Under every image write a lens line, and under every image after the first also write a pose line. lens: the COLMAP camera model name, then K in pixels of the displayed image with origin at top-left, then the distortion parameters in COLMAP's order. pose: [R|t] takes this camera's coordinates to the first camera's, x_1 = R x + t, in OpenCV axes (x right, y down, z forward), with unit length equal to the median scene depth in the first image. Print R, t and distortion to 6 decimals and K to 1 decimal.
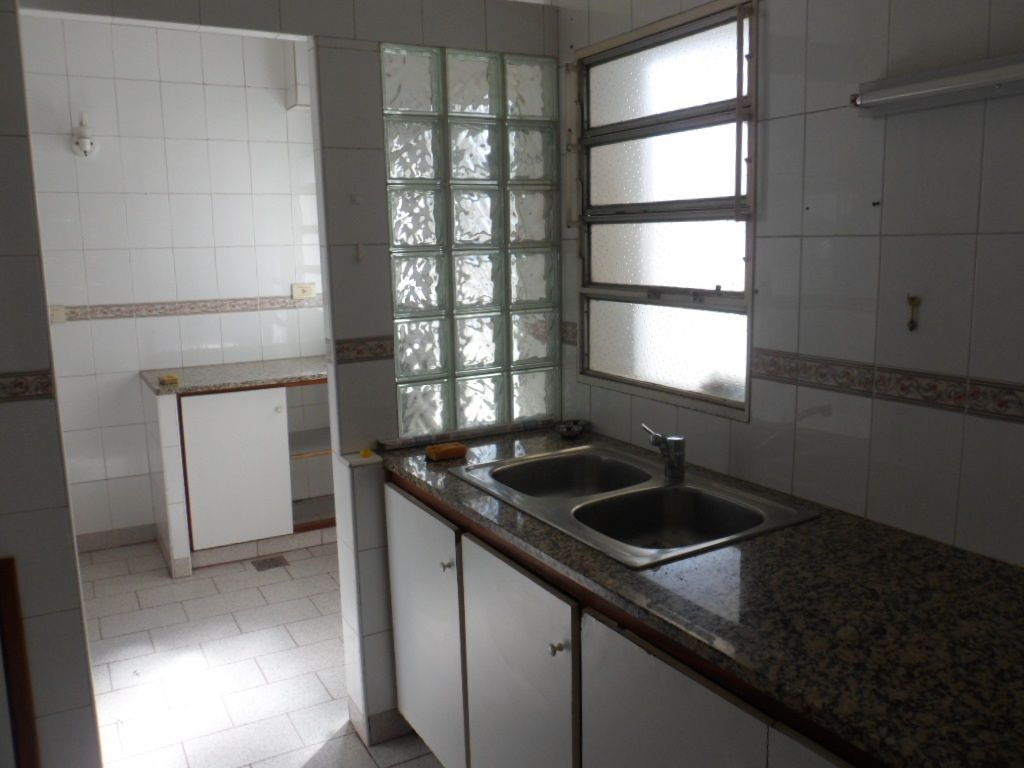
lens RADIAL K [[842.8, 0, 509.2], [0, 842.8, 387.0], [0, 0, 1]] dist [-0.041268, 0.011457]
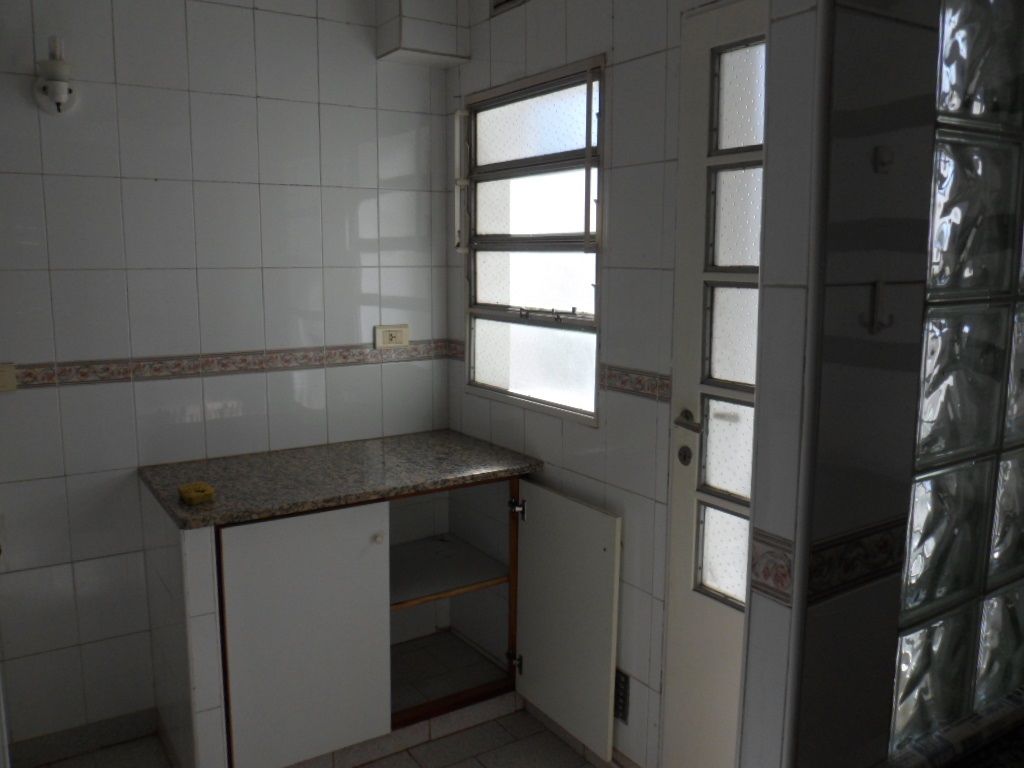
lens RADIAL K [[842.8, 0, 516.0], [0, 842.8, 378.3], [0, 0, 1]] dist [-0.041268, 0.011457]
pose [[0.997989, 0.008601, 0.062803, -0.212927], [-0.006459, 0.999393, -0.034243, -0.067918], [-0.063059, 0.033769, 0.997438, 0.384827]]
